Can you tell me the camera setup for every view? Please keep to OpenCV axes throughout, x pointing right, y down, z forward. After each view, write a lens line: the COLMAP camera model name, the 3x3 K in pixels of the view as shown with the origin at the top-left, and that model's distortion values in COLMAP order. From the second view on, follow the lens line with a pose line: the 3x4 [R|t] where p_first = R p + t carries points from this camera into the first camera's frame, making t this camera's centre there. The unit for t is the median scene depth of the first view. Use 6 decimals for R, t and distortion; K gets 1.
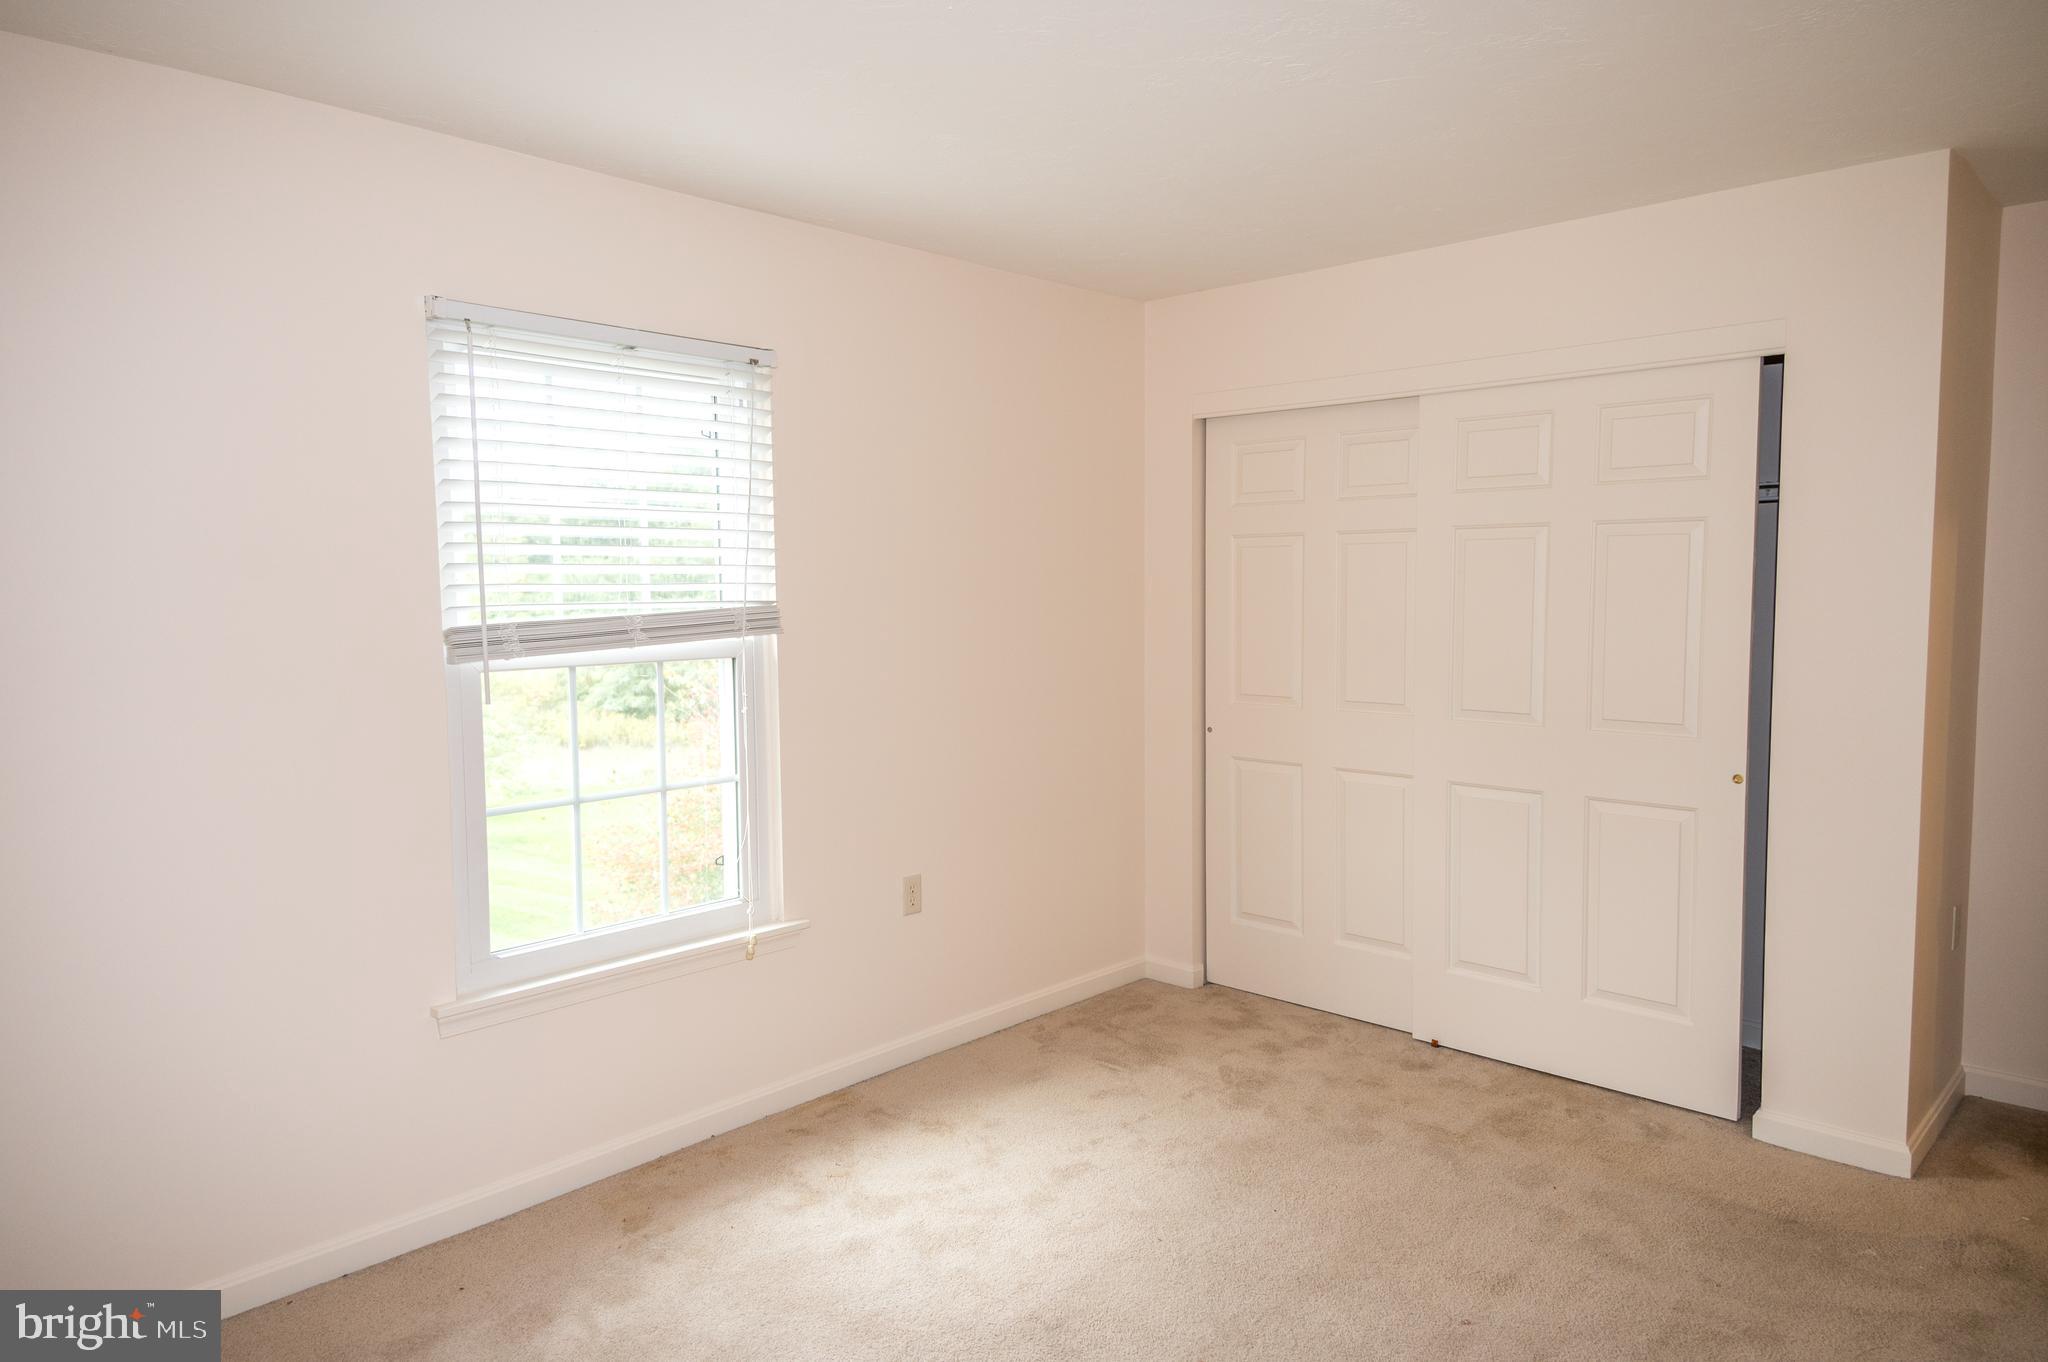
lens RADIAL K [[1321.9, 0, 1024.0], [0, 1321.9, 681.0], [0, 0, 1]] dist [0.051051, -0.000903]
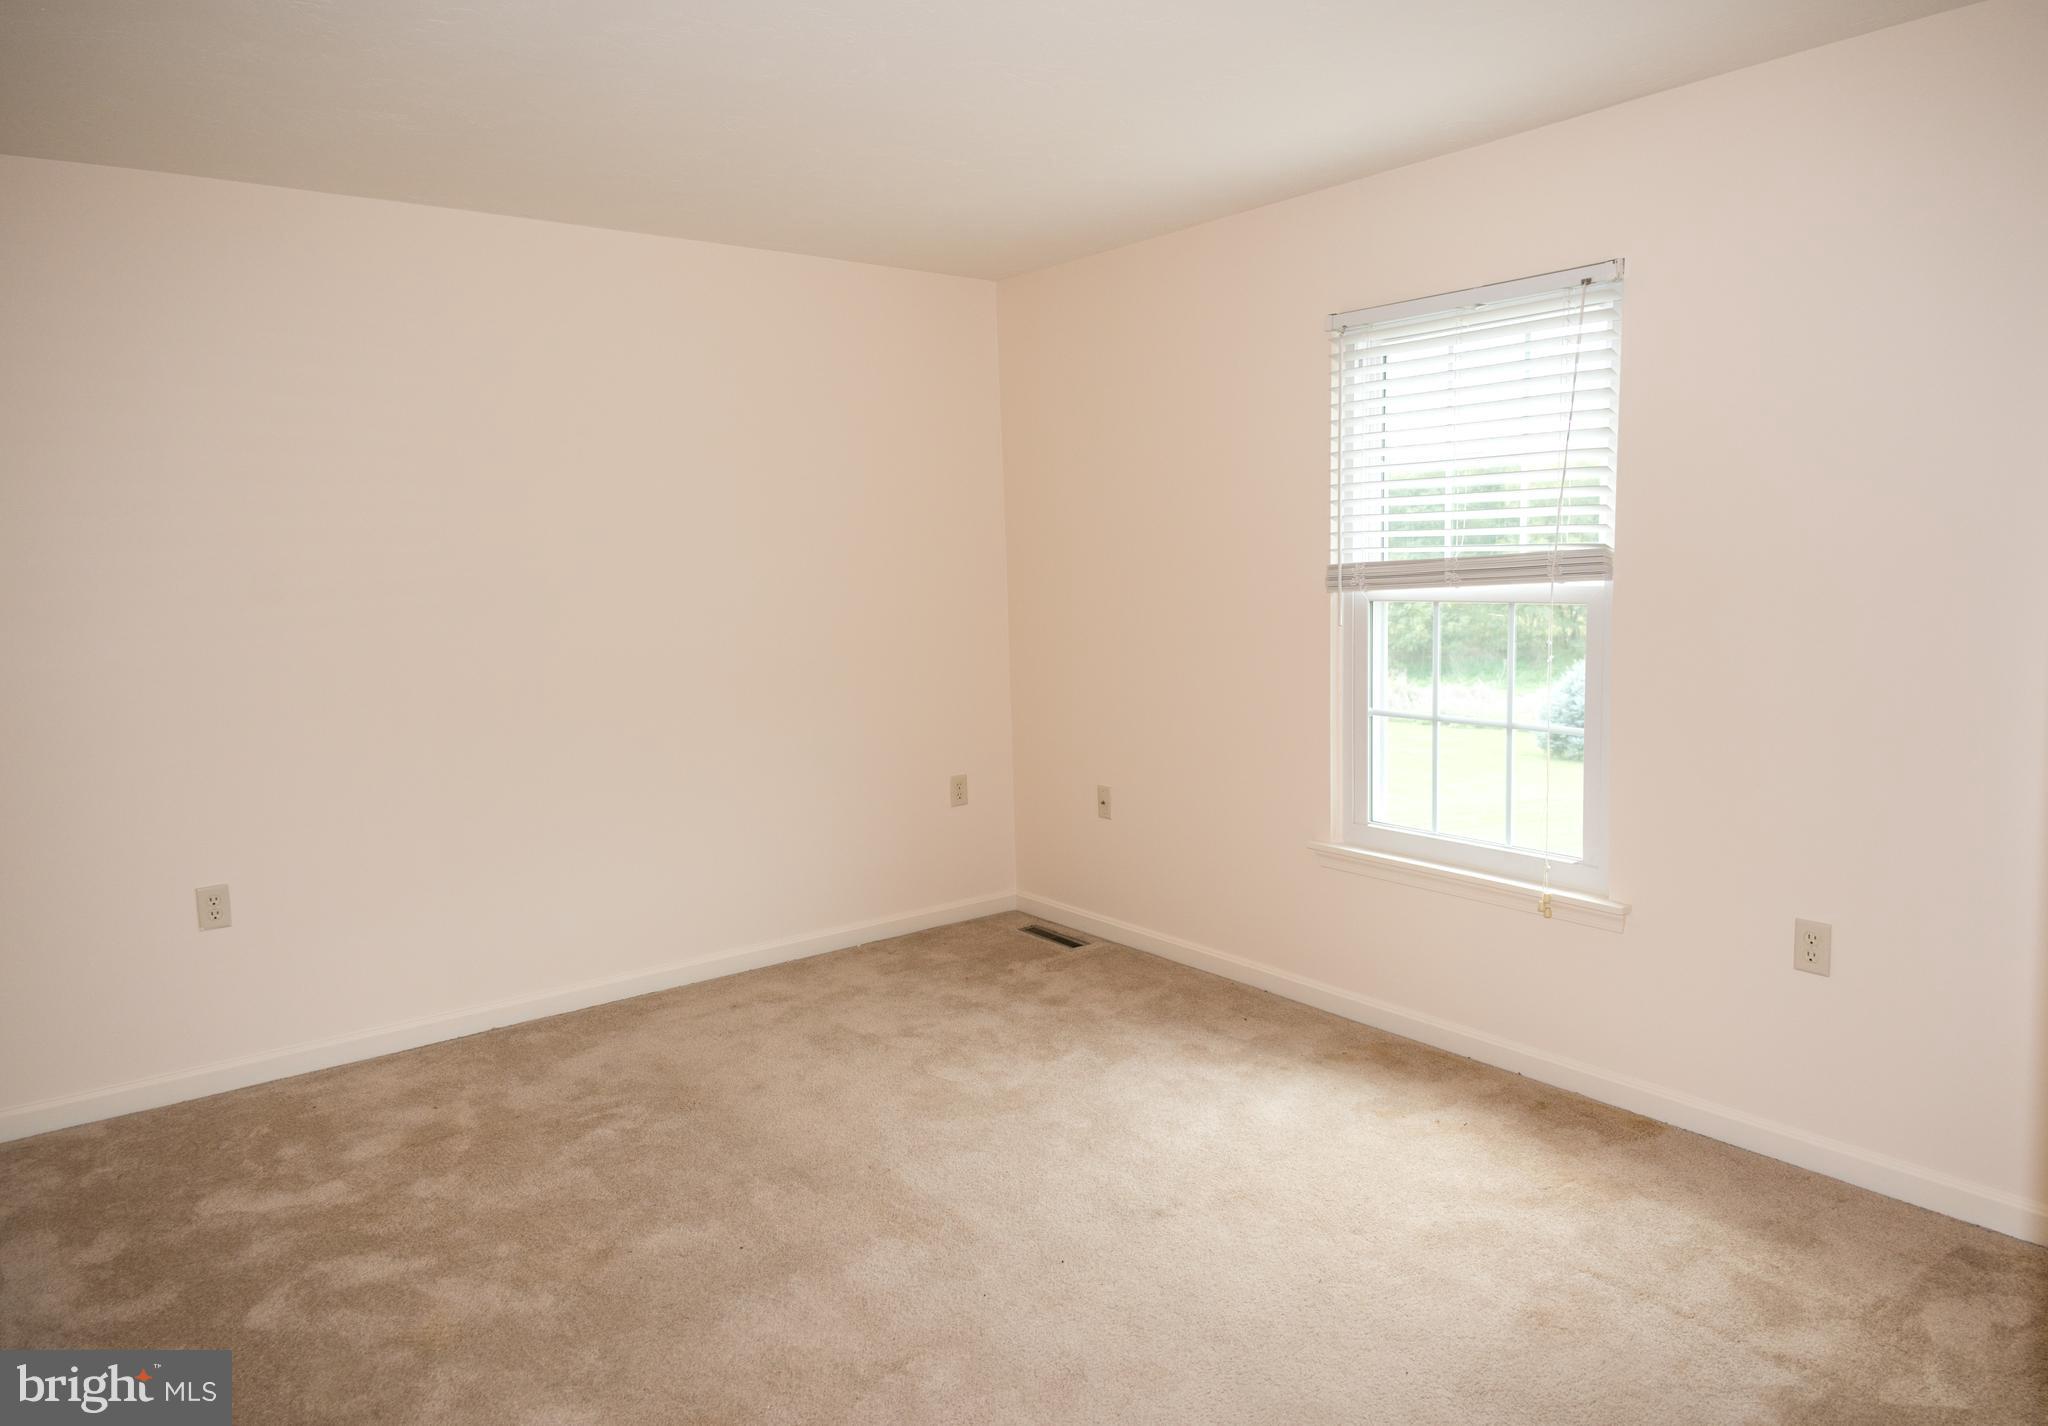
lens RADIAL K [[1318.2, 0, 1024.0], [0, 1318.2, 713.0], [0, 0, 1]] dist [0.000352, 0.000031]
pose [[-0.168653, 0.135584, -0.976306, 0.842352], [-0.043347, 0.988516, 0.144768, -0.065072], [0.984722, 0.066735, -0.160839, 0.836977]]
